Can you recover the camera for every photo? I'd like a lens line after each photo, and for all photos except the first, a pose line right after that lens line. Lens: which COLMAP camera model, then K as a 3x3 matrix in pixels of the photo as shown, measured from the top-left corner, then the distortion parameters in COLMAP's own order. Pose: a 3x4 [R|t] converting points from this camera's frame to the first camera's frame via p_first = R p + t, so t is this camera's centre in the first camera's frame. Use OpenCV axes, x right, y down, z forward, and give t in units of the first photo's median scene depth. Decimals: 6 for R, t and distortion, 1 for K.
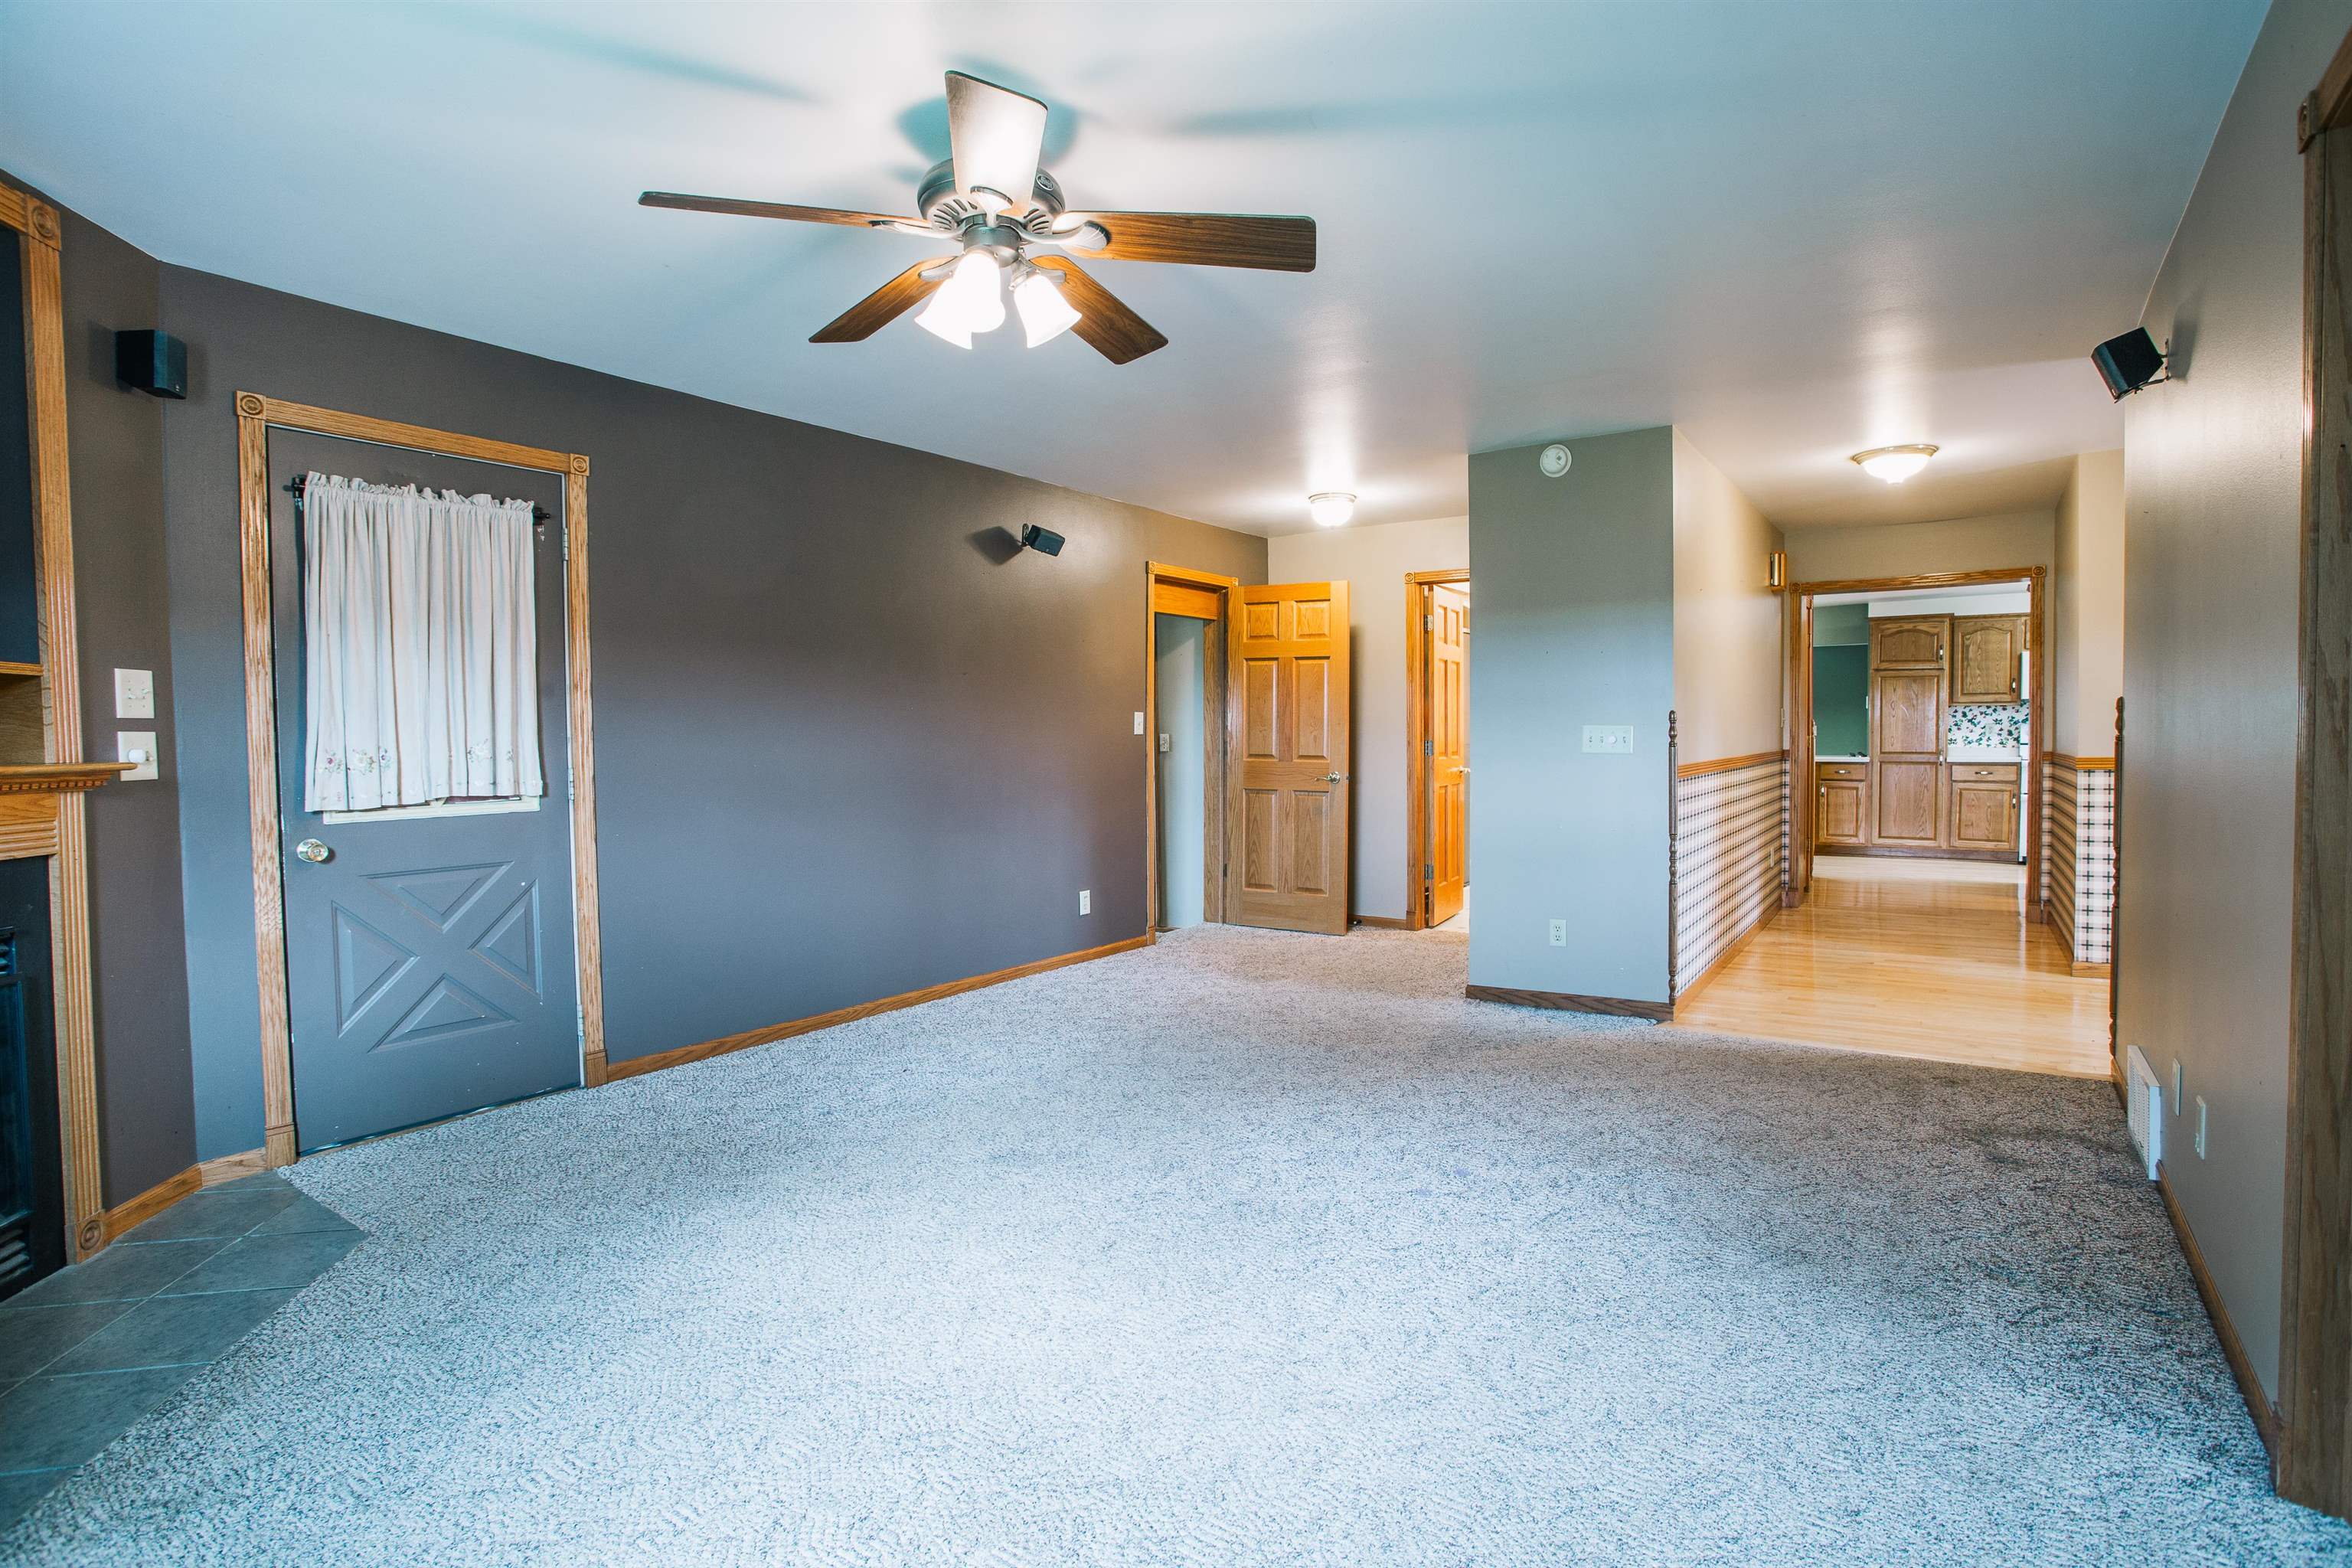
lens RADIAL K [[1166.5, 0, 1179.4], [0, 1166.5, 768.1], [0, 0, 1]] dist [-0.074364, 0.026812]
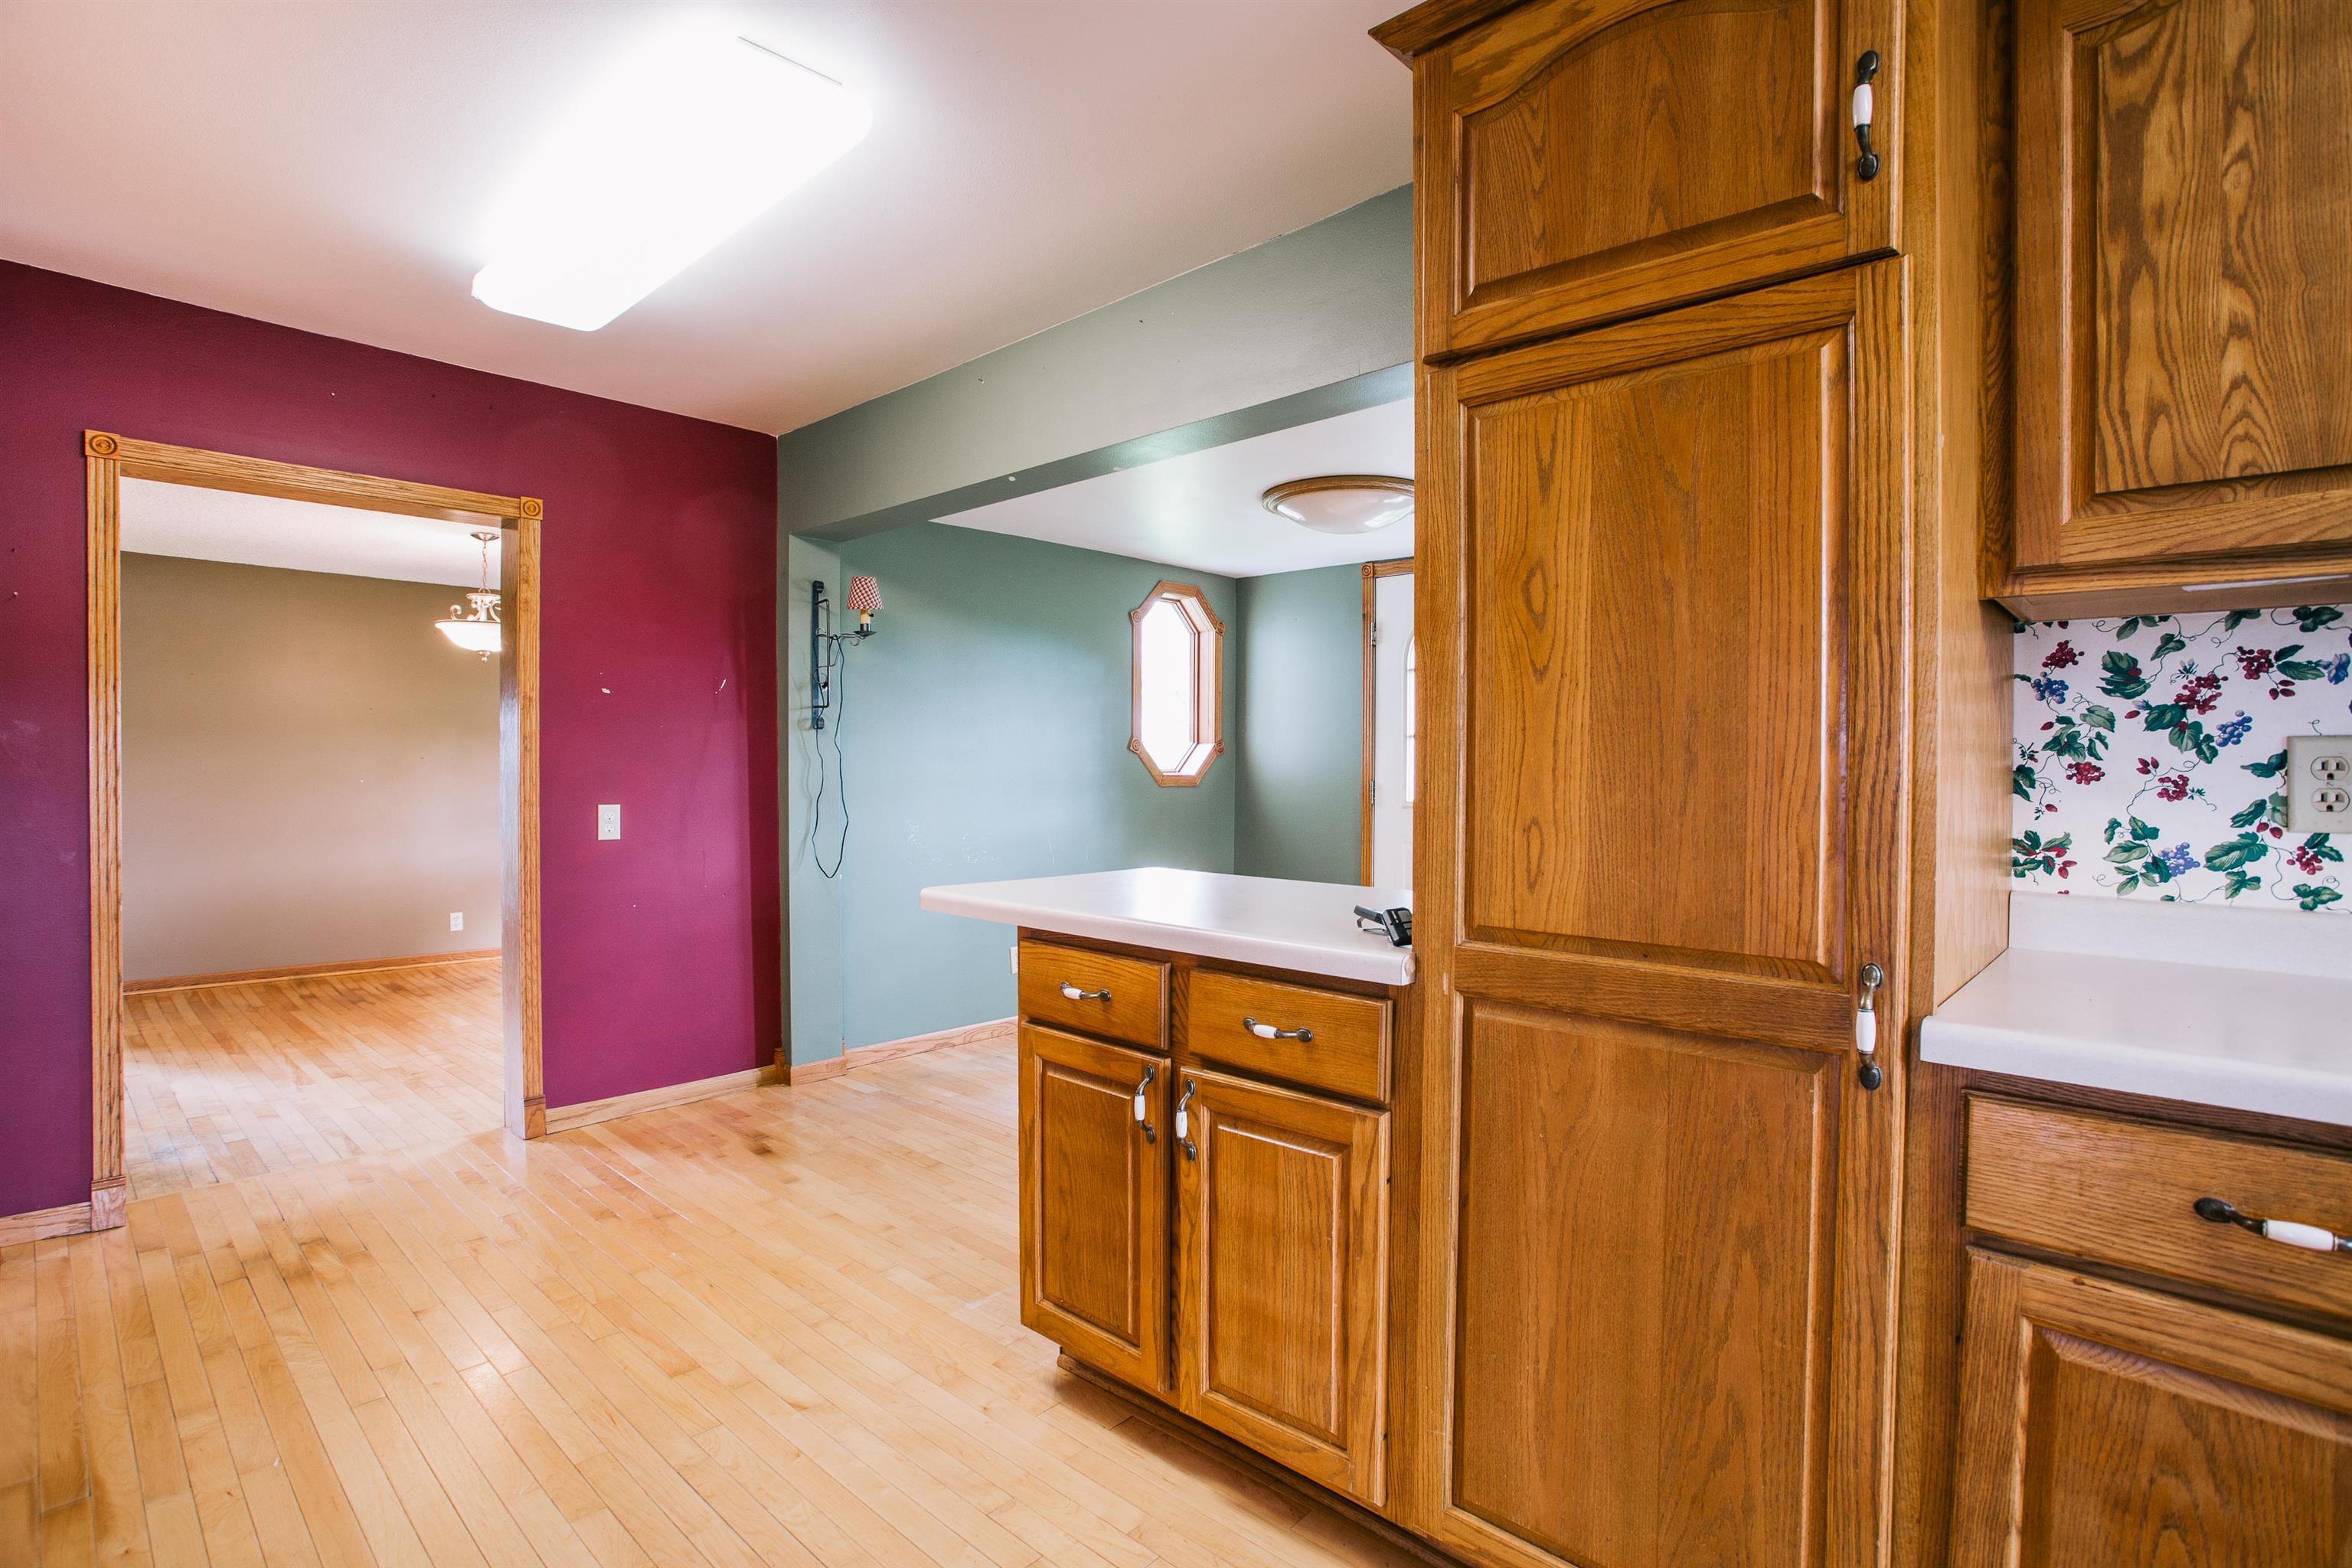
lens RADIAL K [[1130.5, 0, 1176.0], [0, 1130.5, 784.0], [0, 0, 1]] dist [-0.065715, 0.025378]
pose [[0.989193, 0.011035, -0.146201, 0.595077], [-0.013214, 0.999816, -0.013938, -0.029743], [0.146020, 0.015719, 0.989157, 0.845488]]
